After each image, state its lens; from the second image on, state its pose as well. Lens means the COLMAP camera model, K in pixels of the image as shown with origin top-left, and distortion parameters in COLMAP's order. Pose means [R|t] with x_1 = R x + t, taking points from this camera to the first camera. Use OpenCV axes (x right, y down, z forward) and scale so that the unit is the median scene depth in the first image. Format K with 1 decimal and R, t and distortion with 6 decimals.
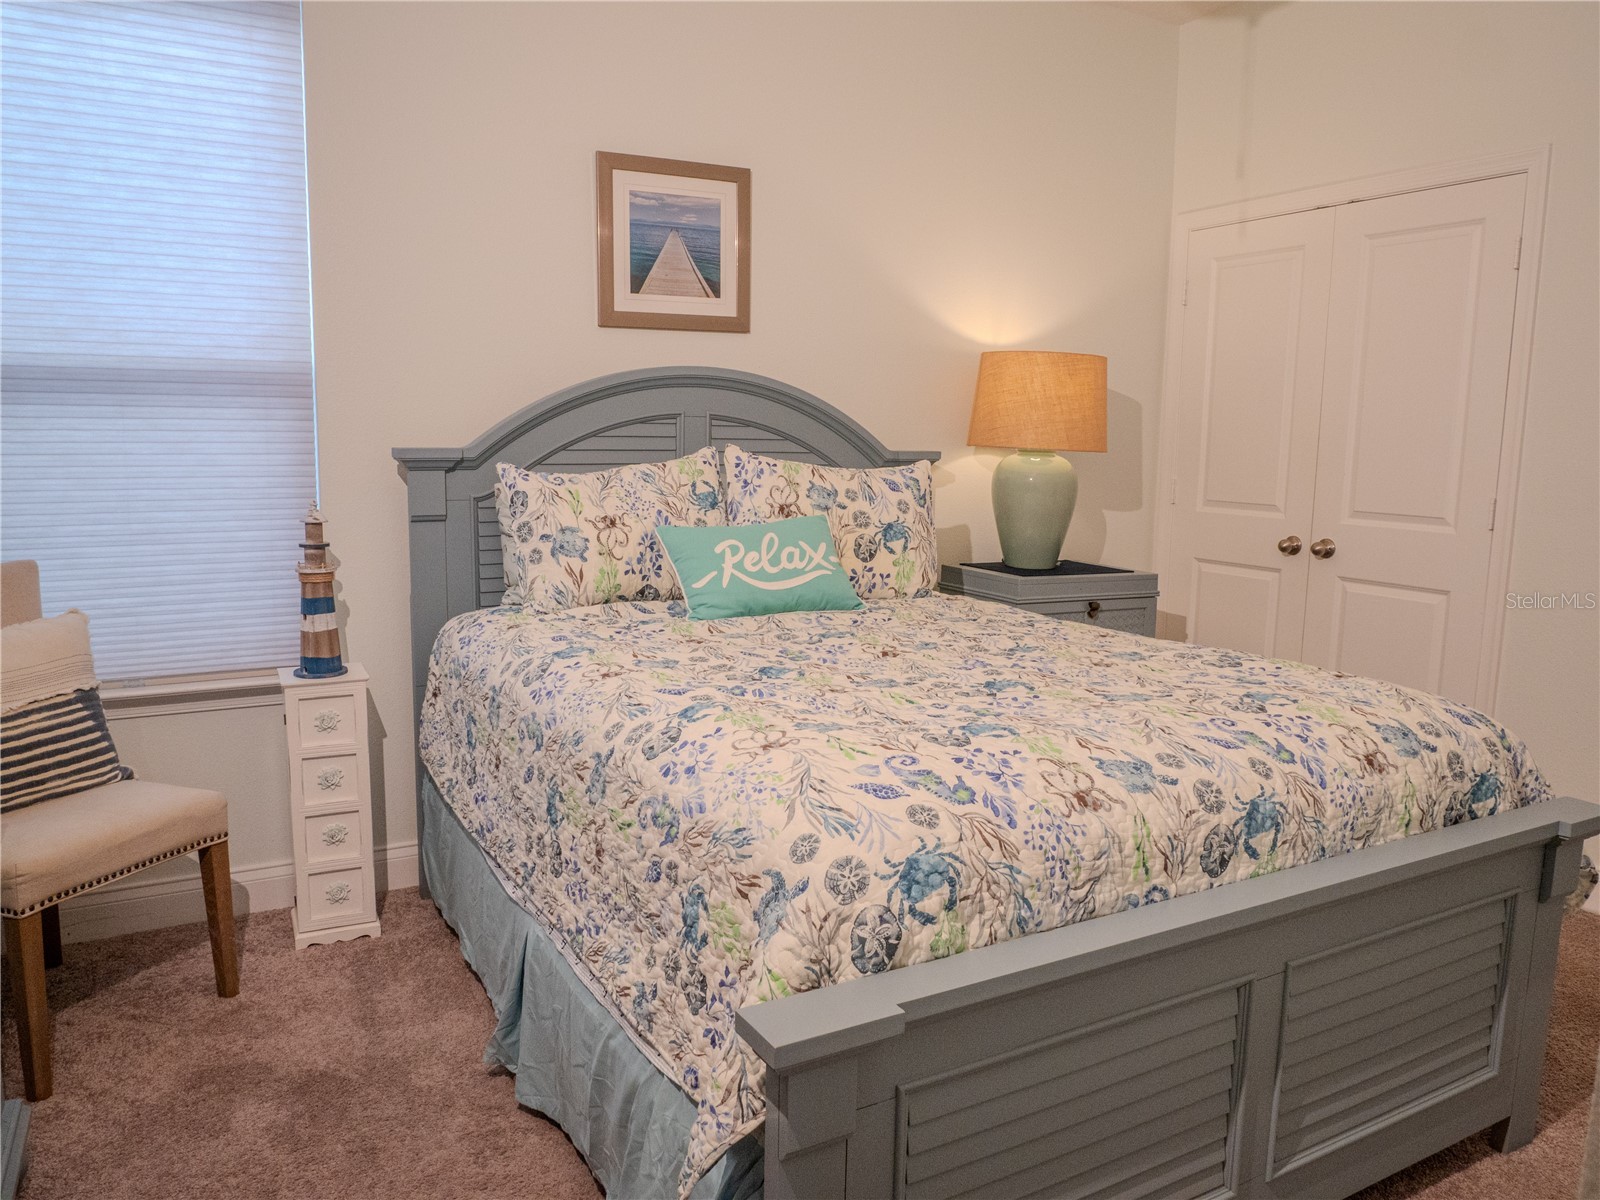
lens RADIAL K [[1156.2, 0, 794.9], [0, 1156.2, 602.2], [0, 0, 1]] dist [-0.044325, 0.012710]
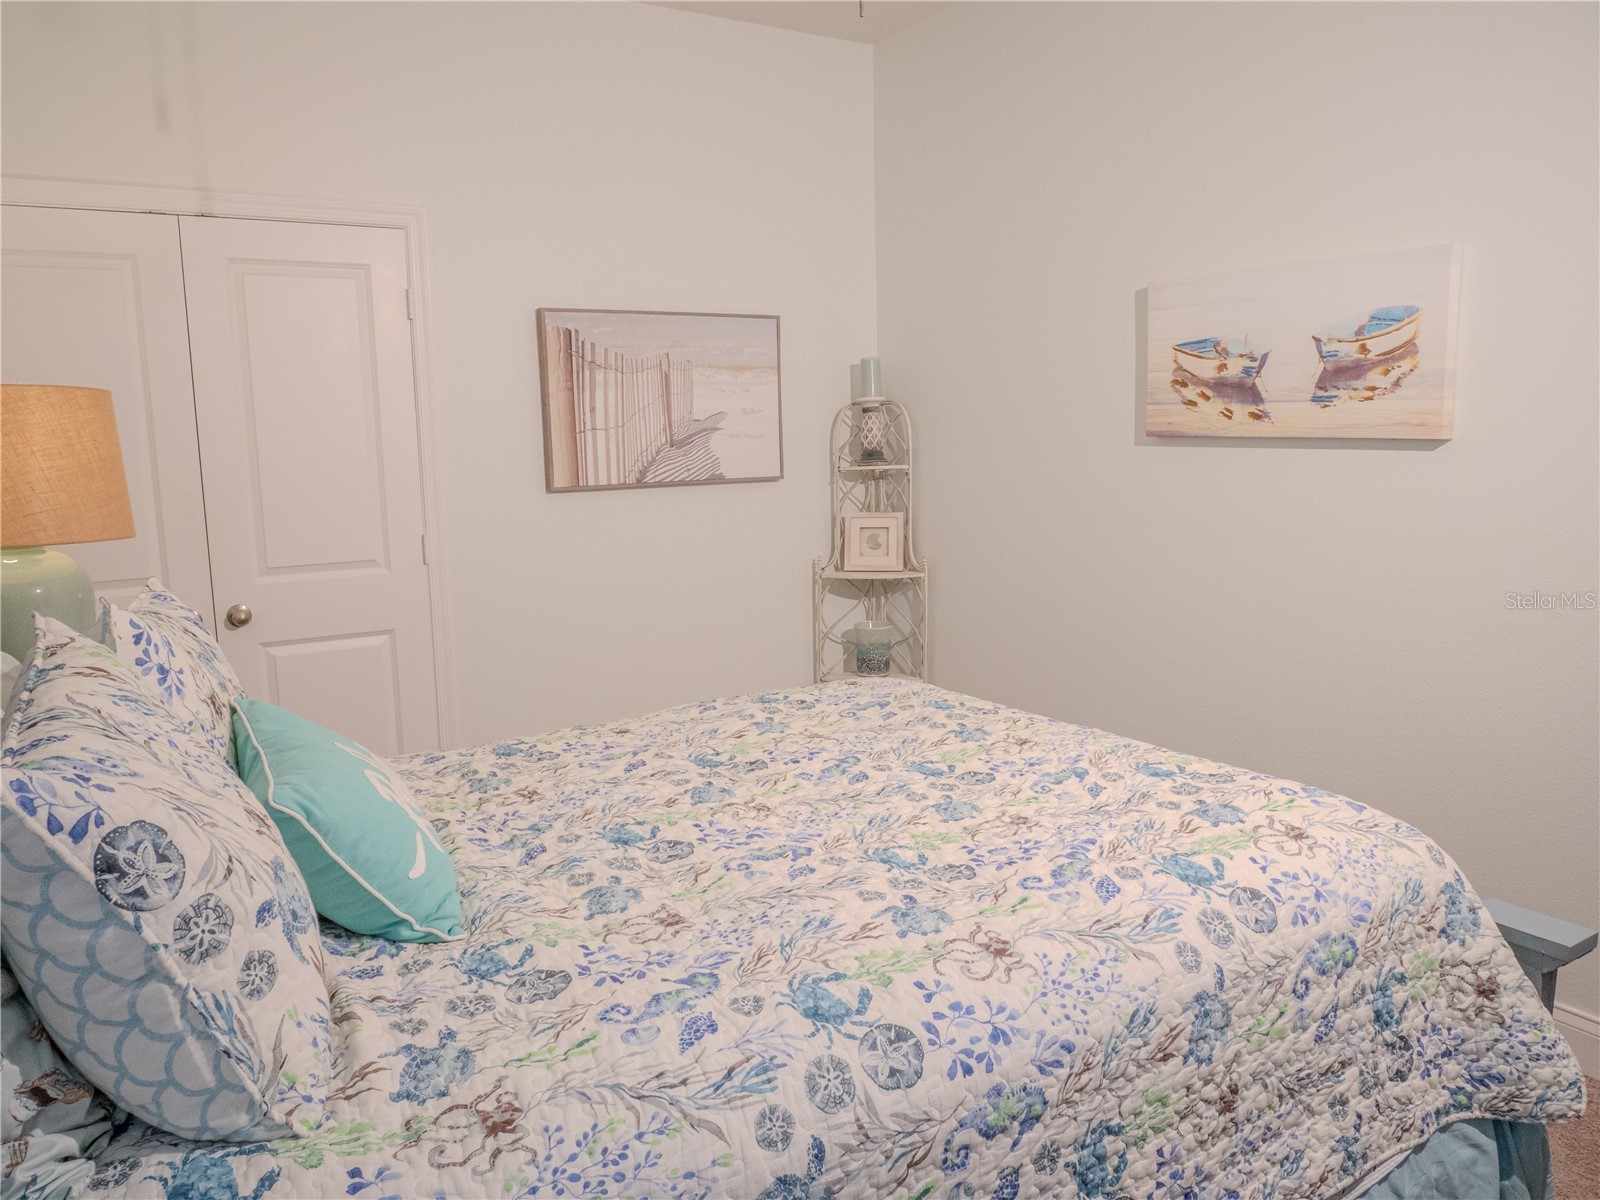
lens RADIAL K [[1160.7, 0, 785.5], [0, 1160.7, 596.8], [0, 0, 1]] dist [-0.038991, 0.001954]
pose [[-0.035863, -0.158506, 0.986706, -0.558590], [0.165885, 0.972700, 0.162286, -0.182416], [-0.985493, 0.169500, -0.008590, 0.817148]]
